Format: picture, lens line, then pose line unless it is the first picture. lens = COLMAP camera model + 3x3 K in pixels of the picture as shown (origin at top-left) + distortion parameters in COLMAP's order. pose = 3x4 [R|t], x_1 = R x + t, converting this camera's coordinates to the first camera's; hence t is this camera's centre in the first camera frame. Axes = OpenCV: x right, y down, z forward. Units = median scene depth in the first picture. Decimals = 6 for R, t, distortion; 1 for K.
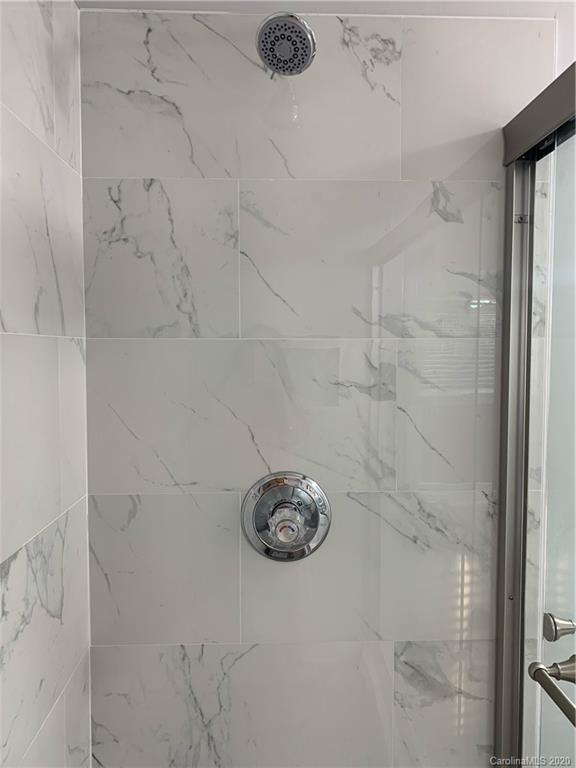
lens RADIAL K [[587.0, 0, 287.4], [0, 587.0, 387.6], [0, 0, 1]] dist [0.016978, -0.013222]
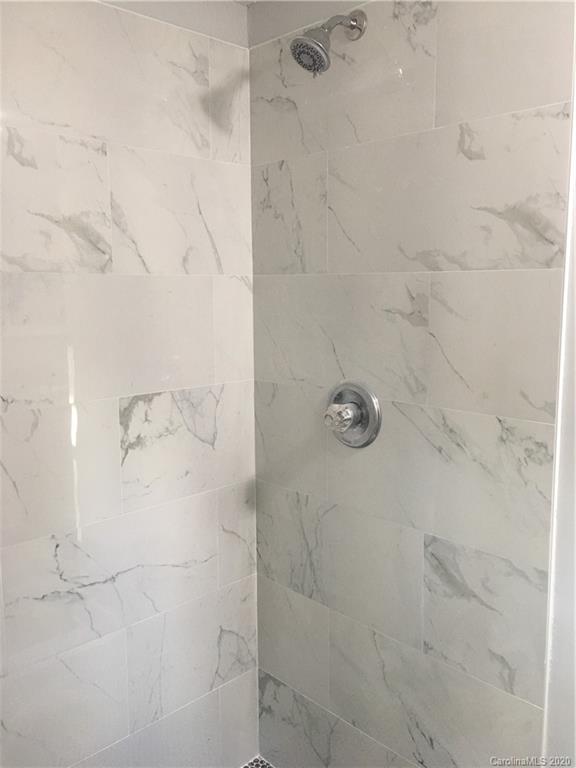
lens RADIAL K [[655.6, 0, 285.8], [0, 655.6, 387.8], [0, 0, 1]] dist [0.073178, -0.080500]
pose [[0.667530, 0.113120, -0.735940, 0.969076], [-0.042855, 0.992591, 0.113697, 0.006314], [0.743349, -0.044358, 0.667432, -0.073305]]
